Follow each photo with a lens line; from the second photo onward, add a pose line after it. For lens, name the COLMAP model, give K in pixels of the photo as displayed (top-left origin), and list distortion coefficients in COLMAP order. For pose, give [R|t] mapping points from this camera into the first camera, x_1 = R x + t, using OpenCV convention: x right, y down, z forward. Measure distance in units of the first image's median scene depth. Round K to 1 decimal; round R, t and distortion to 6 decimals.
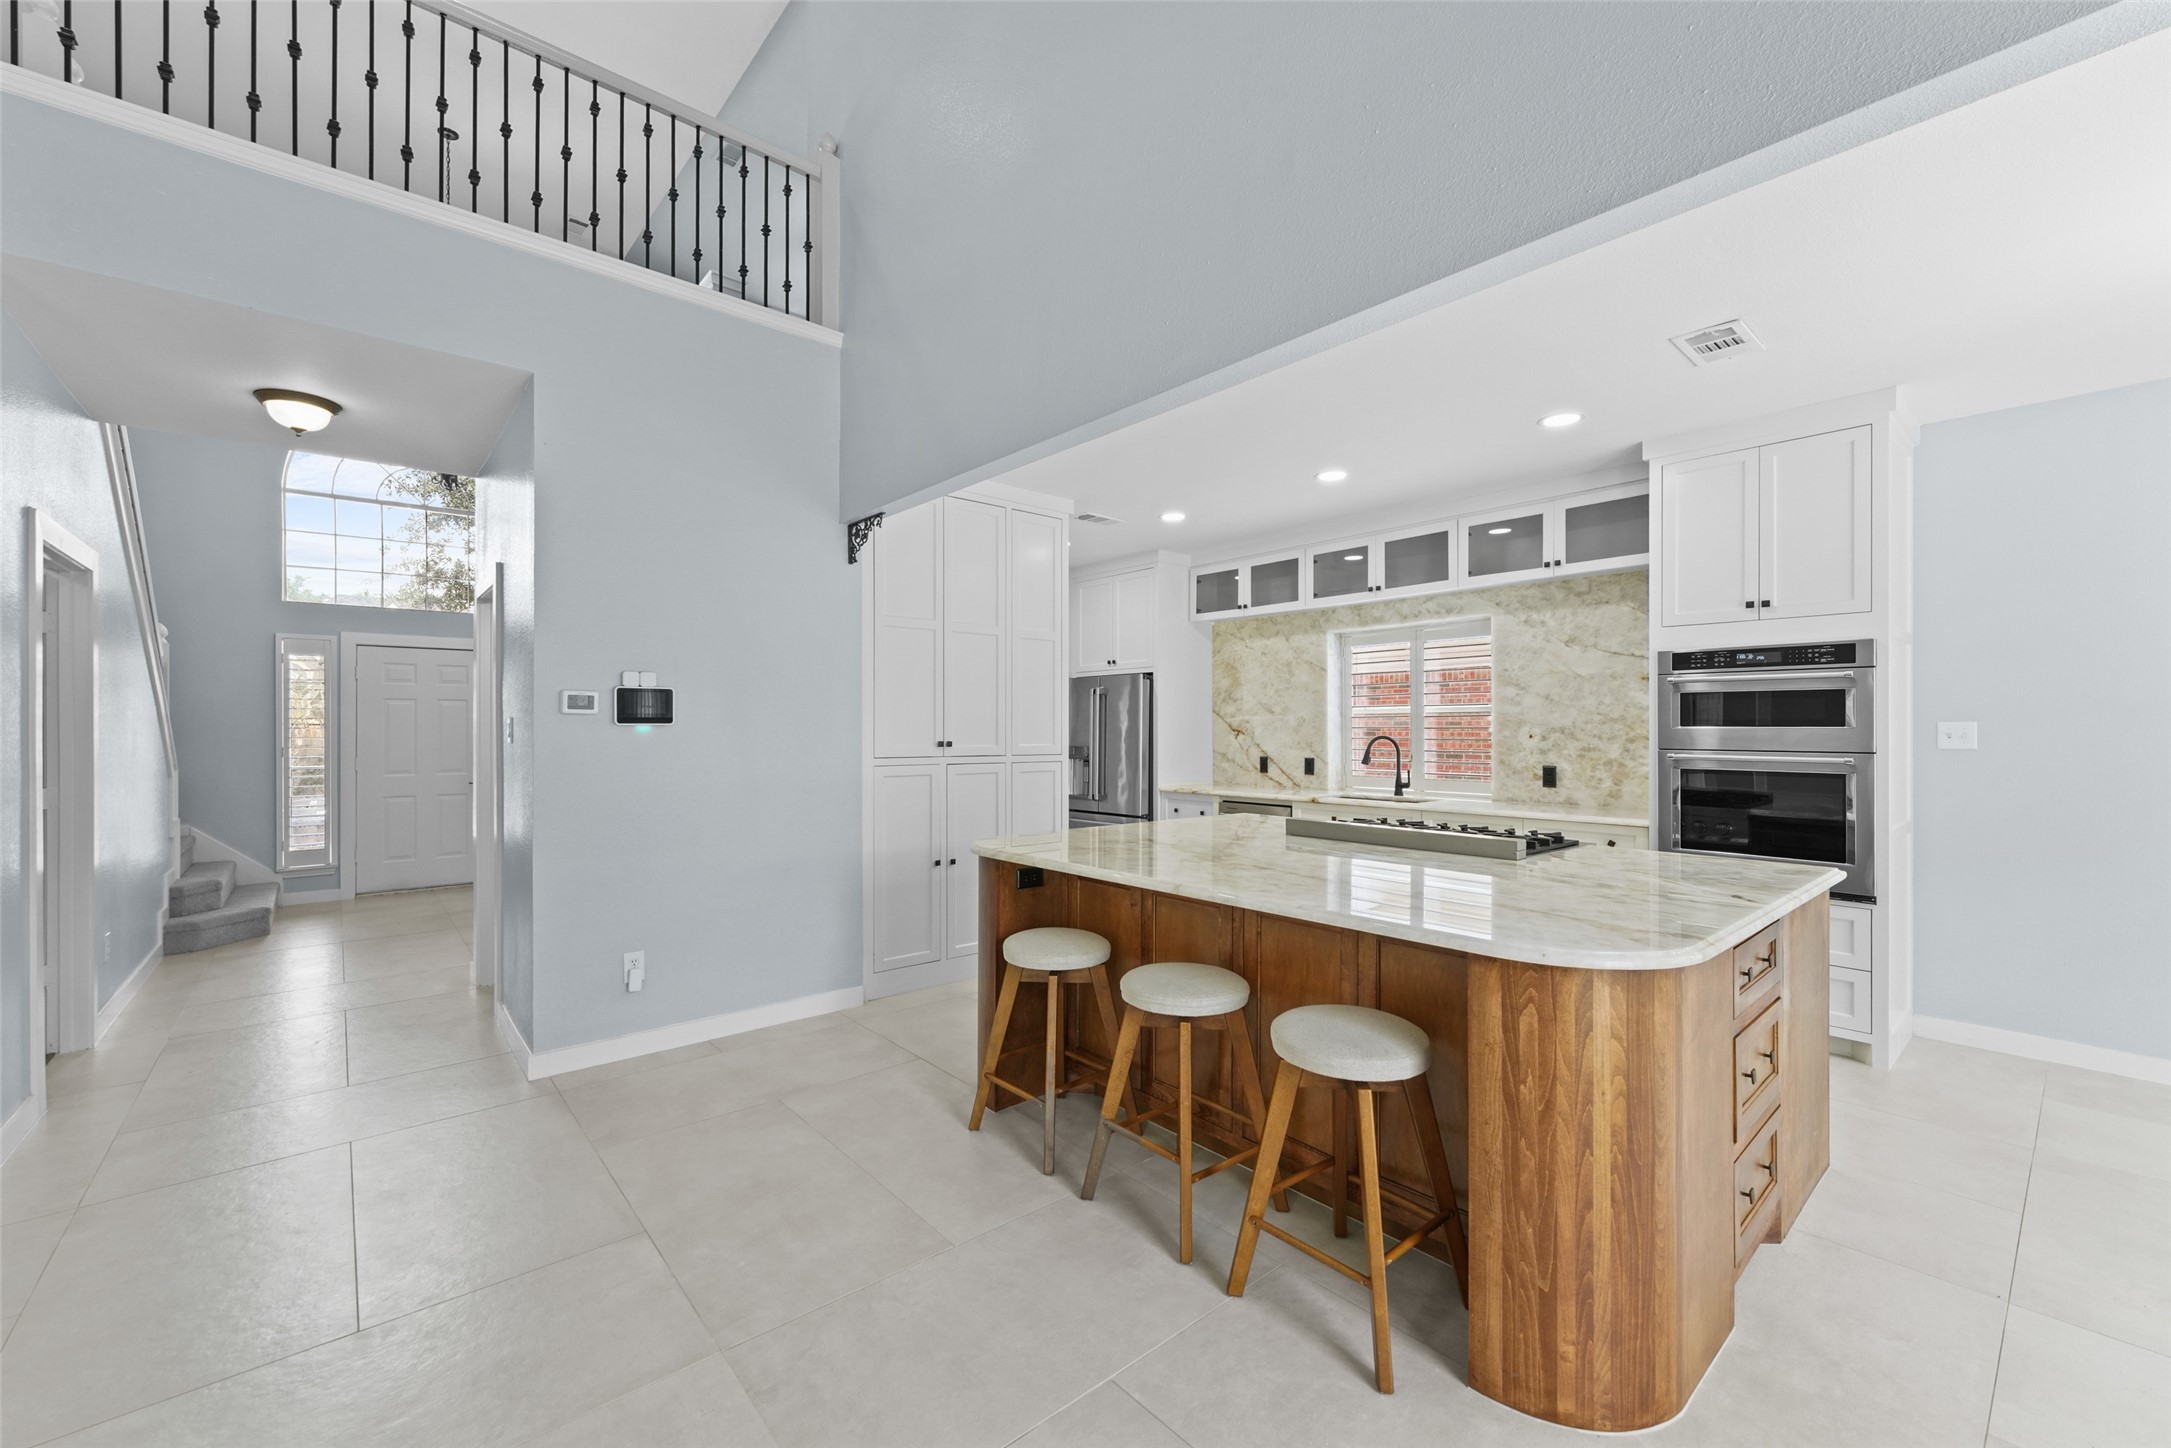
lens RADIAL K [[866.5, 0, 1089.8], [0, 866.5, 738.3], [0, 0, 1]] dist [0.006677, -0.000269]
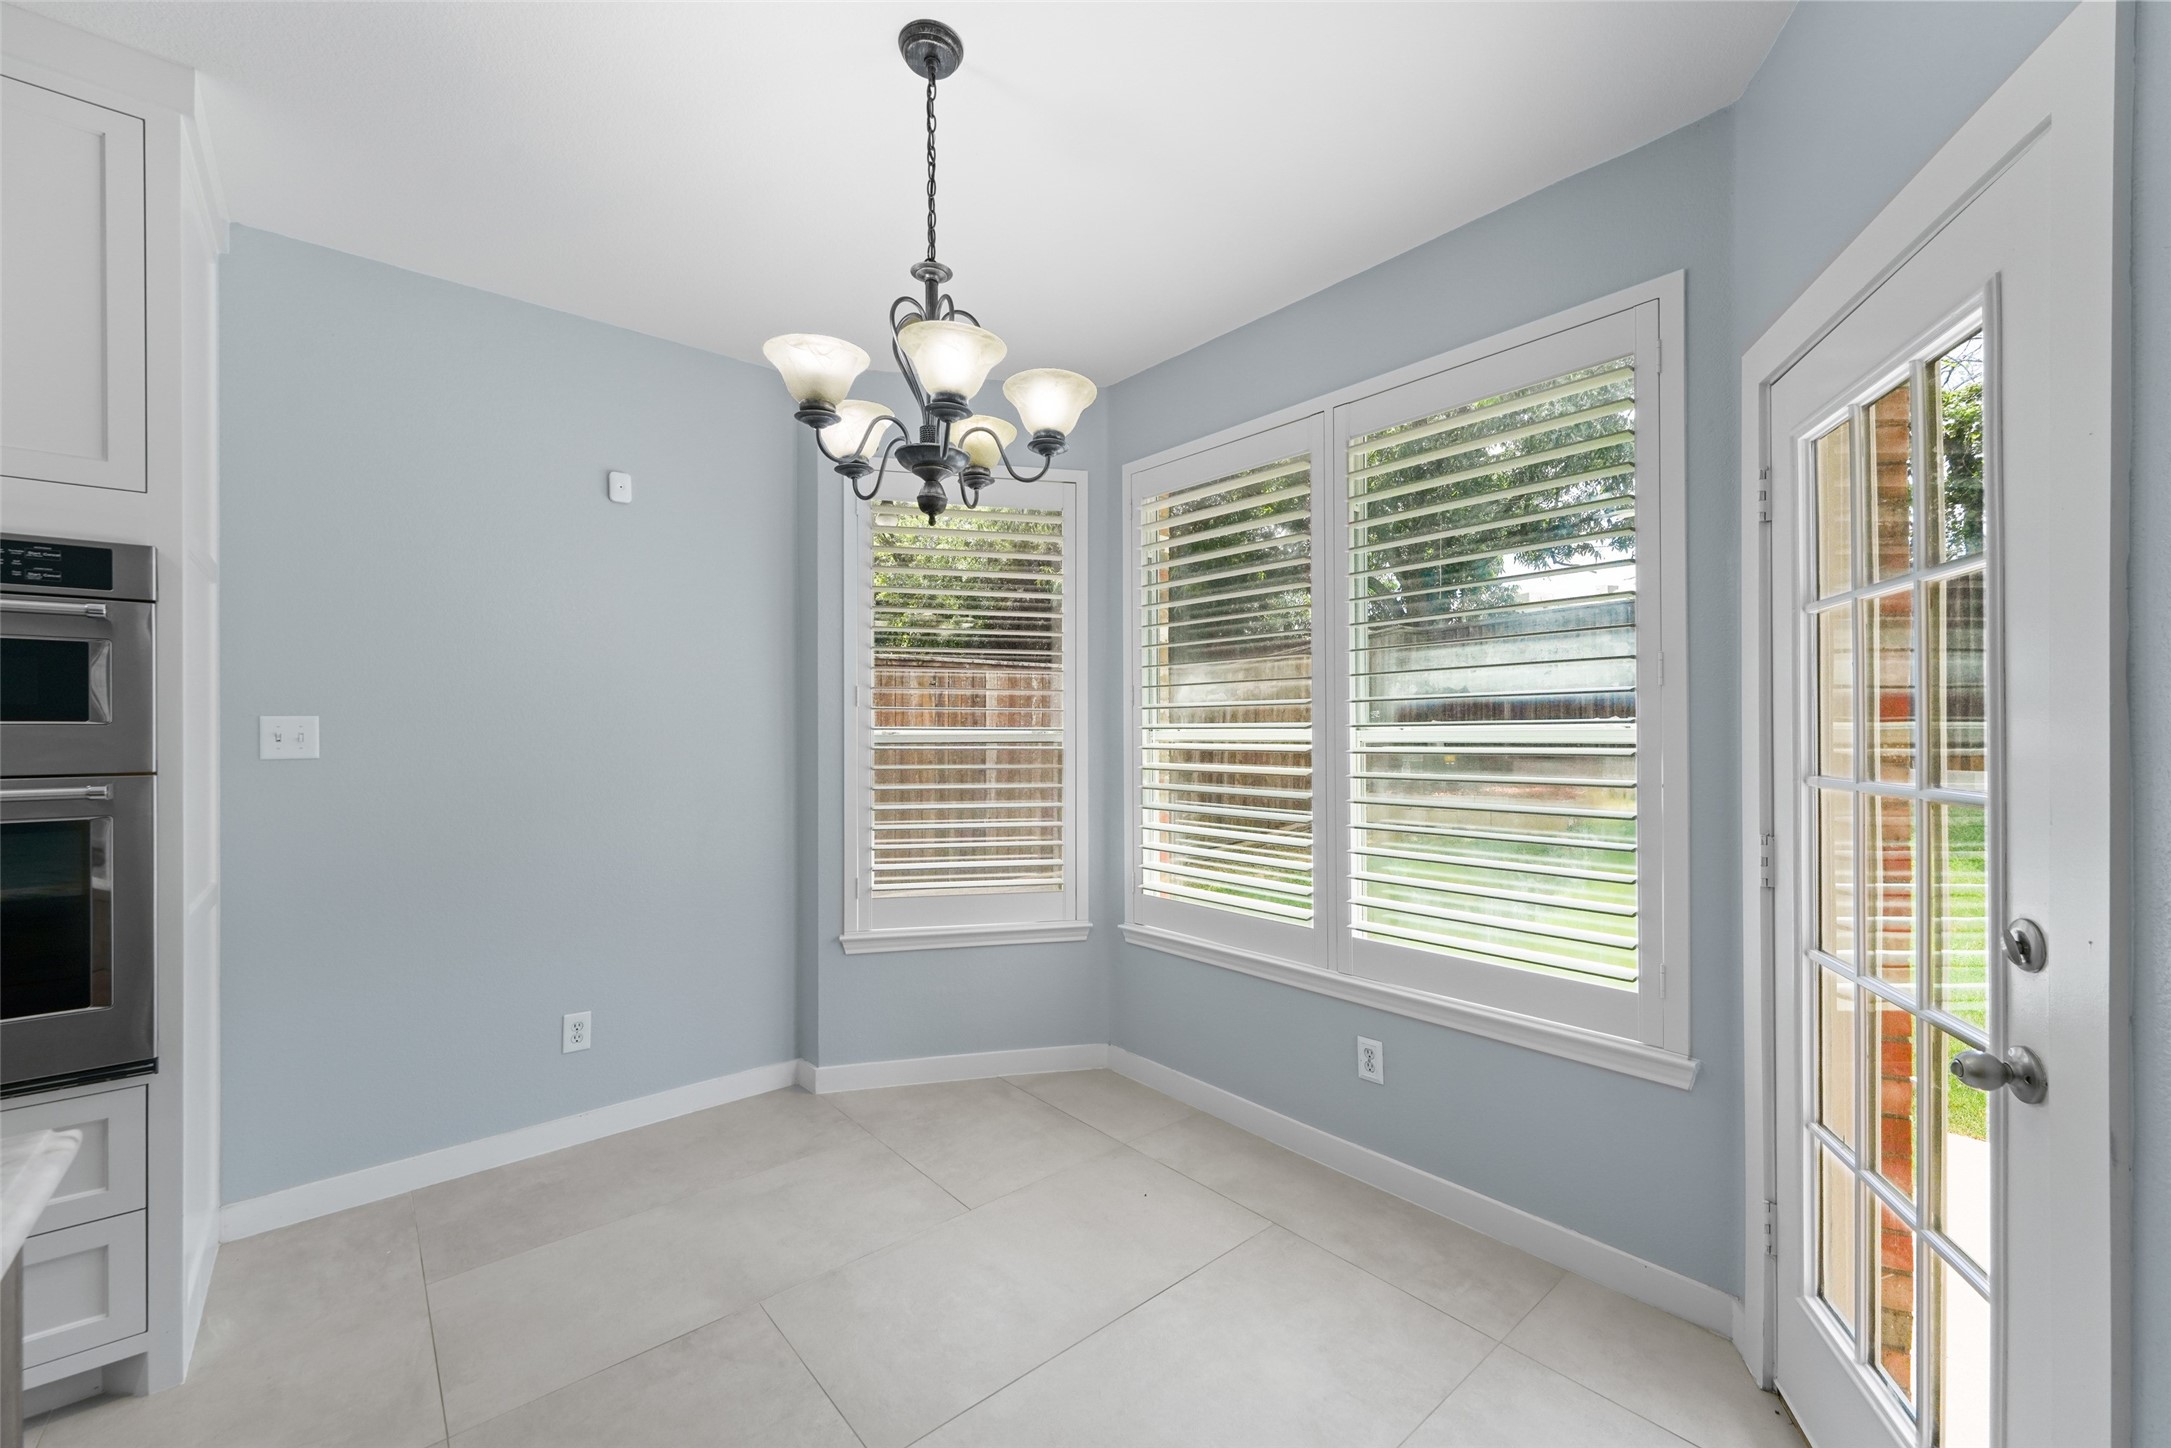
lens RADIAL K [[866.5, 0, 1089.8], [0, 866.5, 738.3], [0, 0, 1]] dist [0.006677, -0.000269]
pose [[0.004781, 0.000383, 0.999988, 0.378599], [0.002246, 0.999997, -0.000394, -0.001134], [-0.999986, 0.002248, 0.004780, 0.433760]]
